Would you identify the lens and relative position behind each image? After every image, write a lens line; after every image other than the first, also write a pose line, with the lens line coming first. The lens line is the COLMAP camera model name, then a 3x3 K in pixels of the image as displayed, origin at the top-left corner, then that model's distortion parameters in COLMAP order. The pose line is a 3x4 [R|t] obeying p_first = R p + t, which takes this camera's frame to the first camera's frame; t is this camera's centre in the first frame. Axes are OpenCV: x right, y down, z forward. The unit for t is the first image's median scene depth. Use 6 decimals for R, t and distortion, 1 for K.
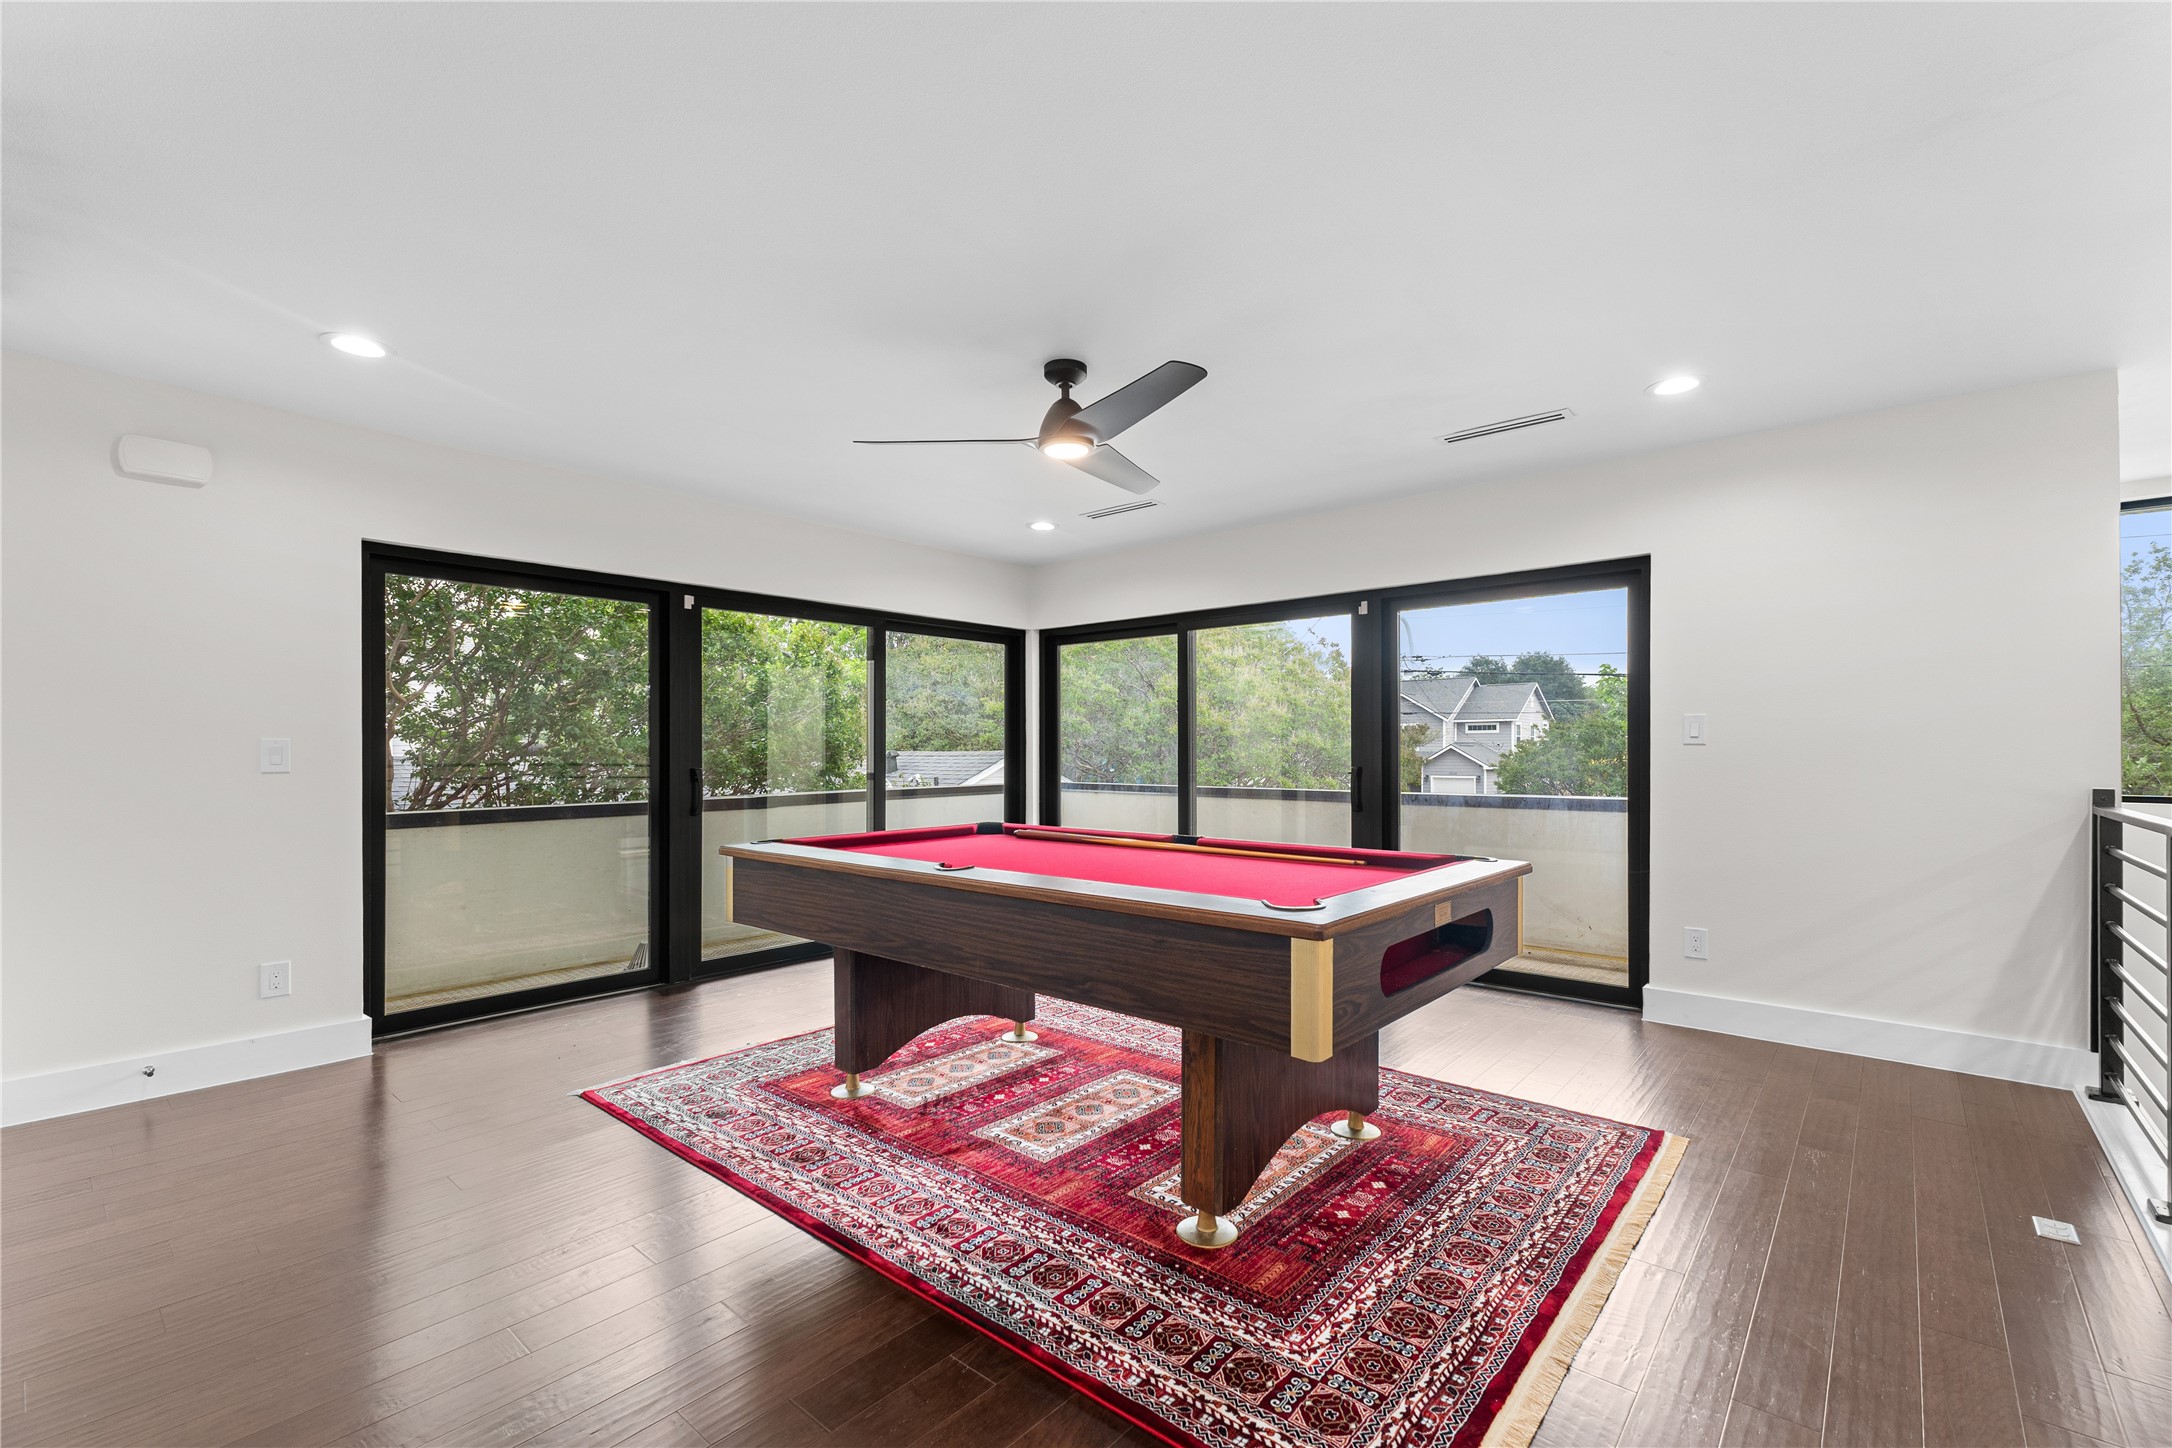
lens RADIAL K [[938.7, 0, 1098.5], [0, 938.7, 738.1], [0, 0, 1]] dist [0.013401, 0.000276]
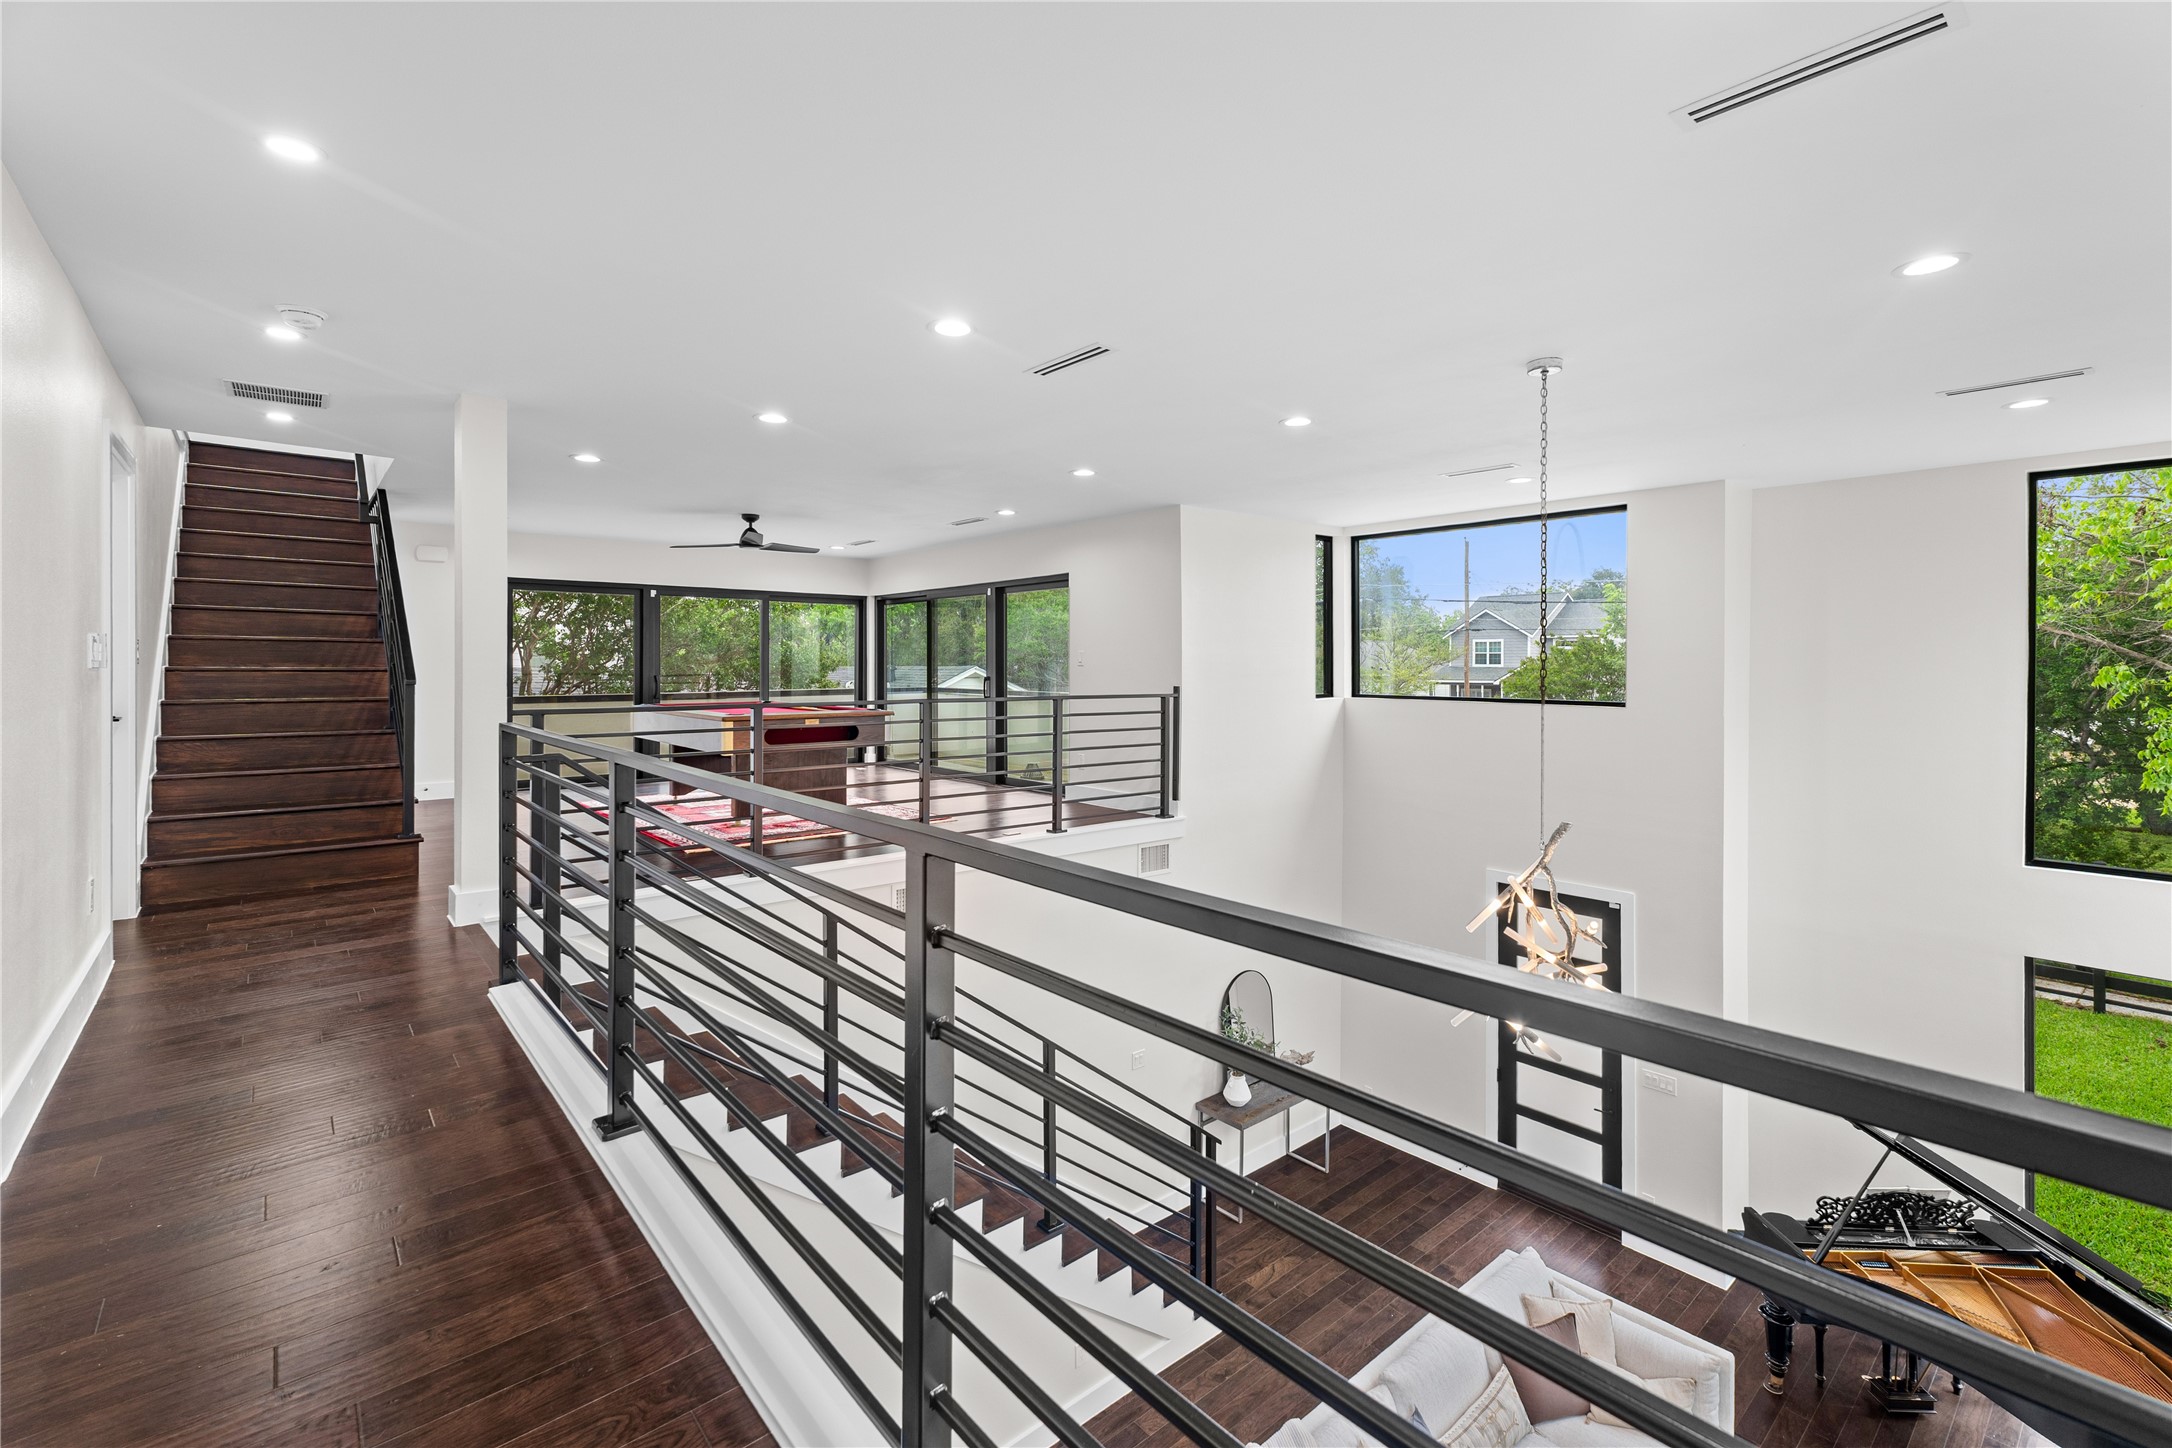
lens RADIAL K [[938.7, 0, 1098.4], [0, 938.7, 656.9], [0, 0, 1]] dist [0.013401, 0.000276]
pose [[0.989079, 0.004917, -0.147303, 0.611226], [-0.004340, 0.999982, 0.004242, -0.011123], [0.147321, -0.003557, 0.989082, -0.665186]]
